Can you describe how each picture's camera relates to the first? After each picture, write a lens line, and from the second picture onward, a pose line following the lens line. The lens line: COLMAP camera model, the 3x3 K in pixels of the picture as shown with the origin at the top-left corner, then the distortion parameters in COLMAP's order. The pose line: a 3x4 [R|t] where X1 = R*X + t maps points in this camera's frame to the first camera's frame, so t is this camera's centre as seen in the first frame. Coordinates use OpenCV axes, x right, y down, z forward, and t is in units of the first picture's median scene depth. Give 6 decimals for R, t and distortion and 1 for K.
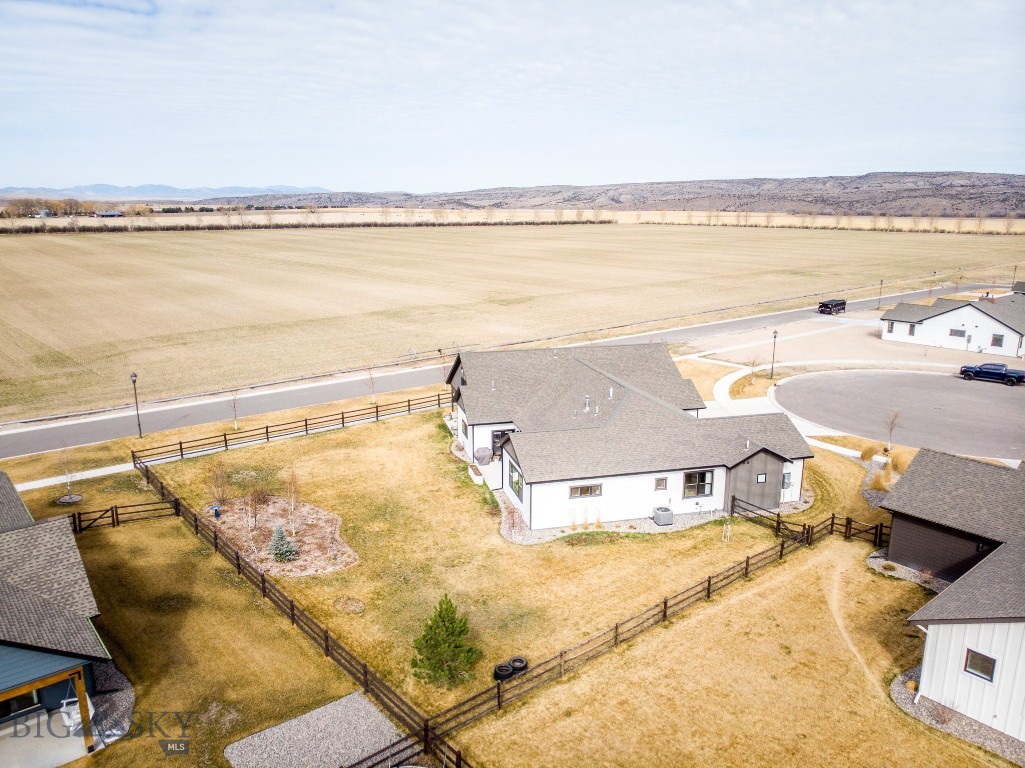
lens RADIAL K [[753.0, 0, 516.2], [0, 753.0, 383.9], [0, 0, 1]] dist [0.006858, -0.000764]
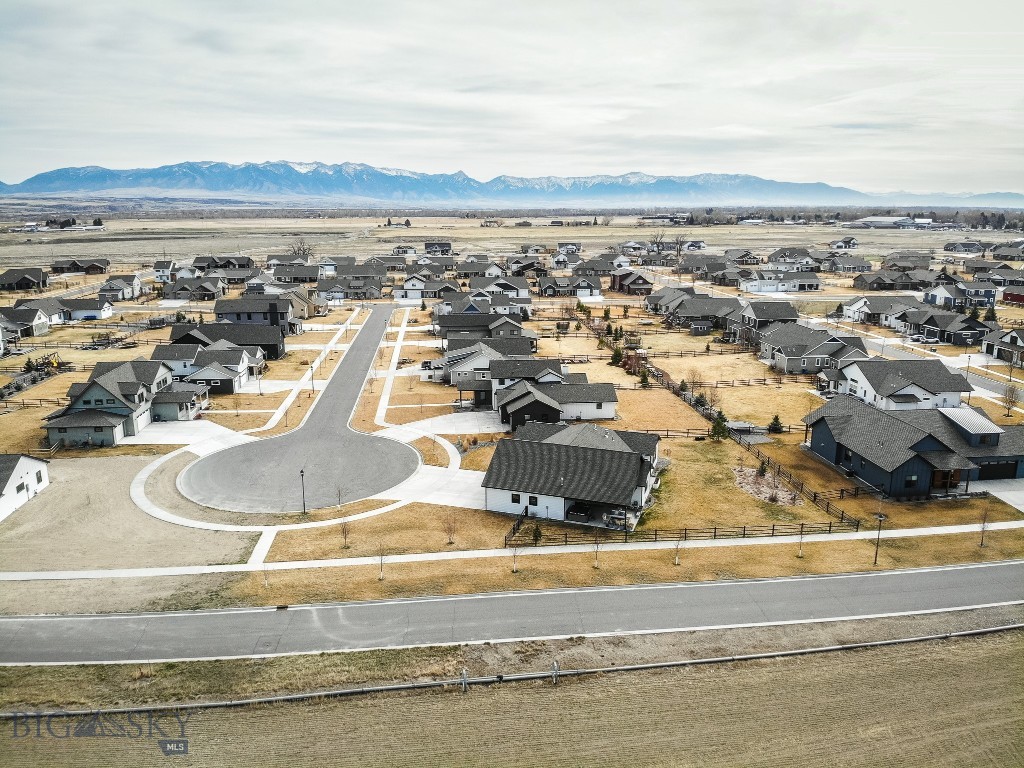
lens RADIAL K [[738.2, 0, 517.2], [0, 738.2, 384.1], [0, 0, 1]] dist [0.181221, -0.397431]
pose [[-0.827337, -0.133320, 0.545655, -0.672268], [0.127171, 0.901743, 0.413143, -0.823830], [-0.547121, 0.411200, -0.729091, 2.206465]]
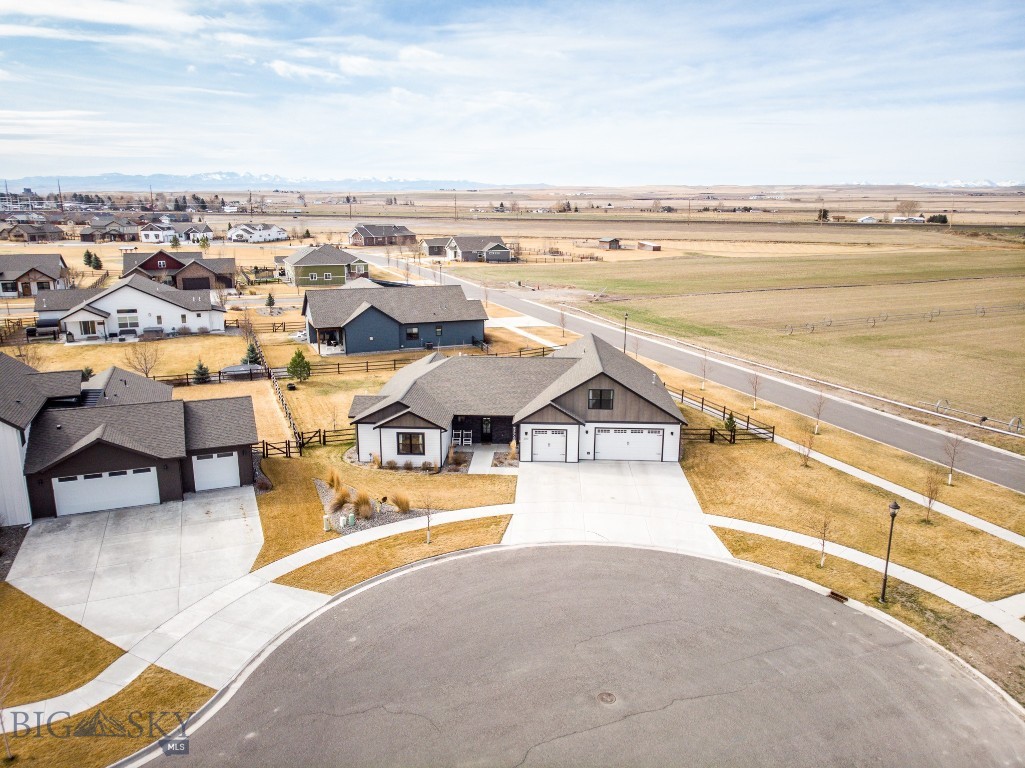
lens RADIAL K [[753.0, 0, 516.2], [0, 753.0, 383.9], [0, 0, 1]] dist [0.006858, -0.000764]
pose [[-0.304140, 0.218976, -0.927118, 1.155487], [-0.229953, 0.927567, 0.294518, -0.308029], [0.924457, 0.302768, -0.231756, 1.233473]]
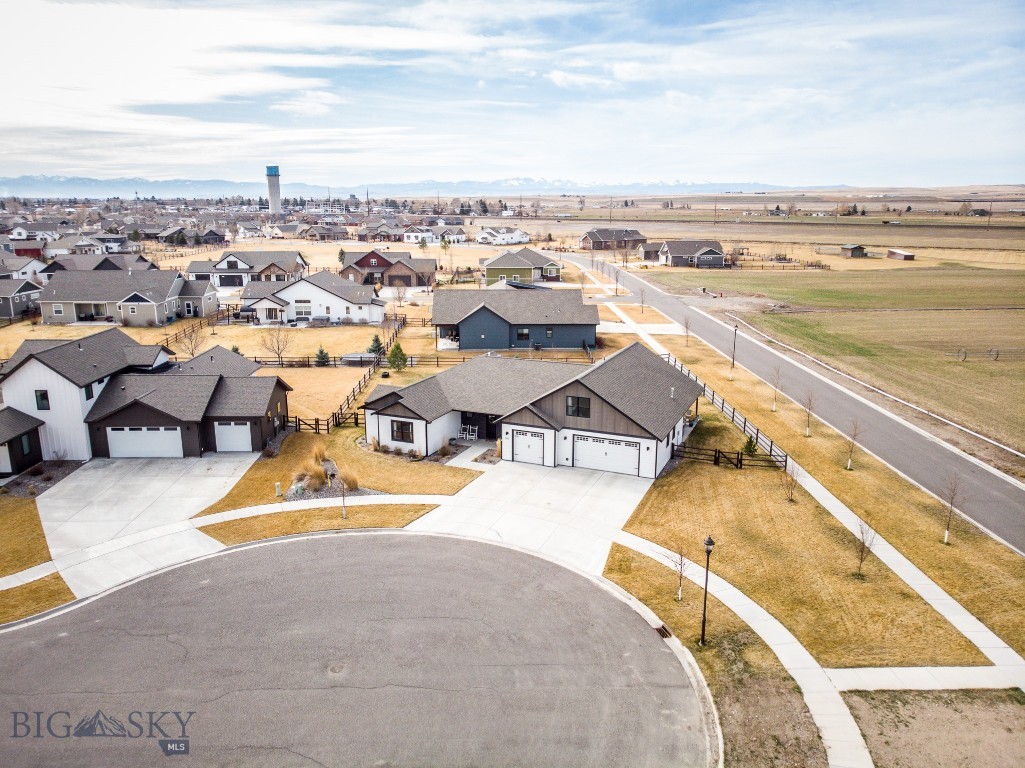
lens RADIAL K [[752.2, 0, 518.2], [0, 752.2, 387.0], [0, 0, 1]] dist [0.030660, -0.074467]
pose [[-0.621867, 0.180382, -0.762066, 1.006777], [-0.187689, 0.910420, 0.368657, -0.396730], [0.760299, 0.372287, -0.532304, 1.569779]]
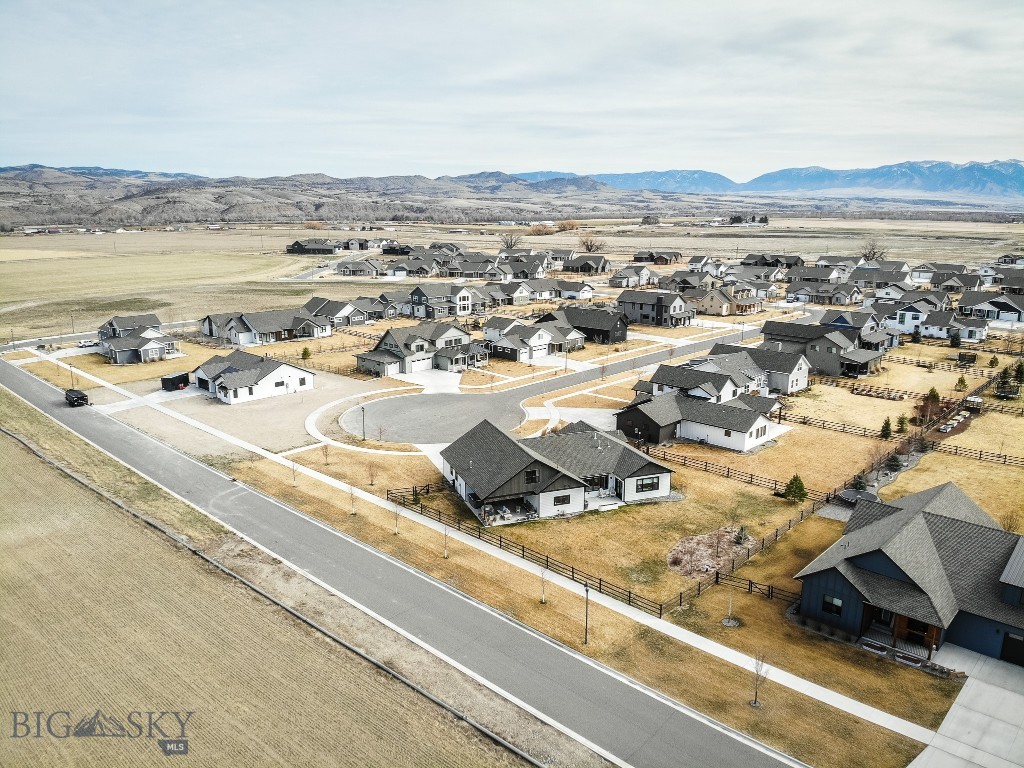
lens RADIAL K [[738.2, 0, 517.2], [0, 738.2, 384.1], [0, 0, 1]] dist [0.181221, -0.397431]
pose [[-0.107675, -0.233639, 0.966343, -1.448618], [0.229531, 0.939892, 0.252820, -0.559892], [-0.967327, 0.249028, -0.047576, 1.096453]]
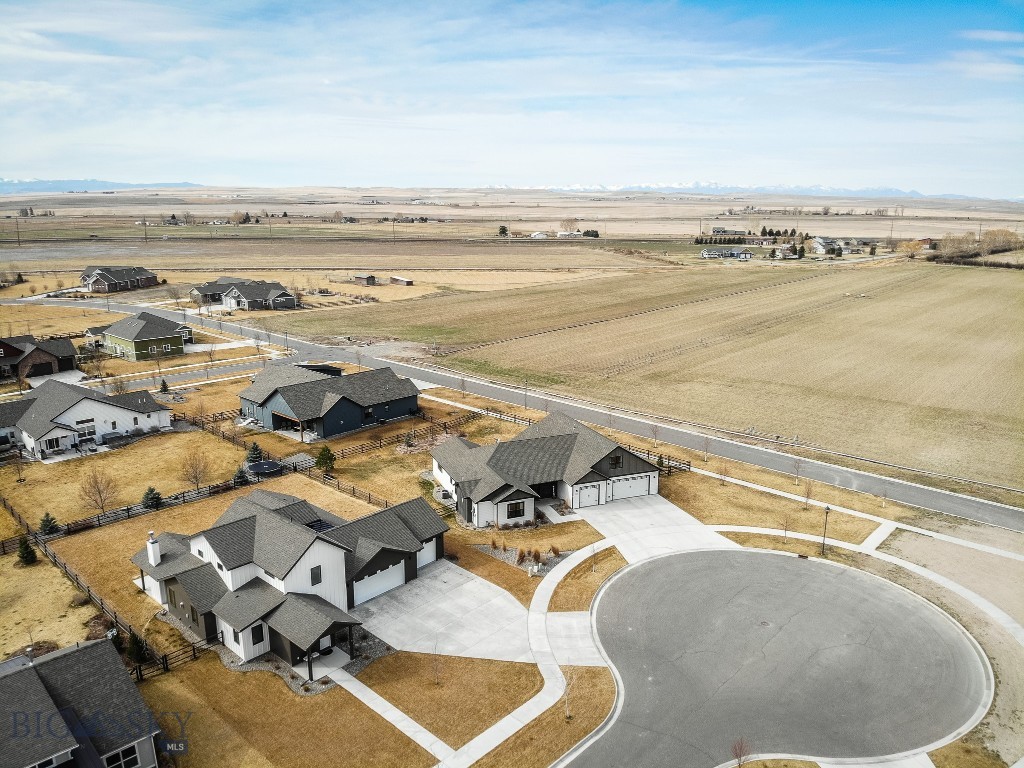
lens RADIAL K [[741.8, 0, 516.1], [0, 741.8, 384.1], [0, 0, 1]] dist [0.120971, -0.264242]
pose [[0.125903, 0.228999, -0.965250, 1.654102], [-0.237037, 0.951754, 0.194880, -0.435300], [0.963308, 0.204264, 0.174109, 0.603901]]
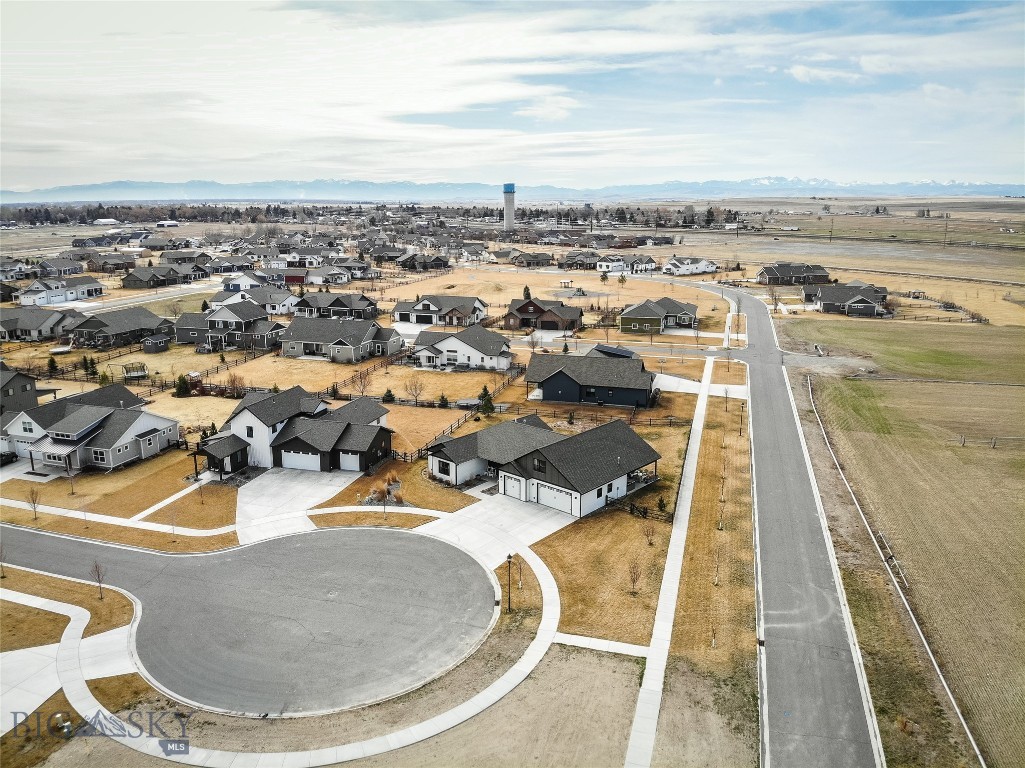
lens RADIAL K [[738.9, 0, 517.7], [0, 738.9, 384.1], [0, 0, 1]] dist [0.181221, -0.397431]
pose [[-0.832748, 0.124927, -0.539374, 1.056184], [-0.133513, 0.900147, 0.414620, -0.808366], [0.537314, 0.417288, -0.732916, 2.146033]]
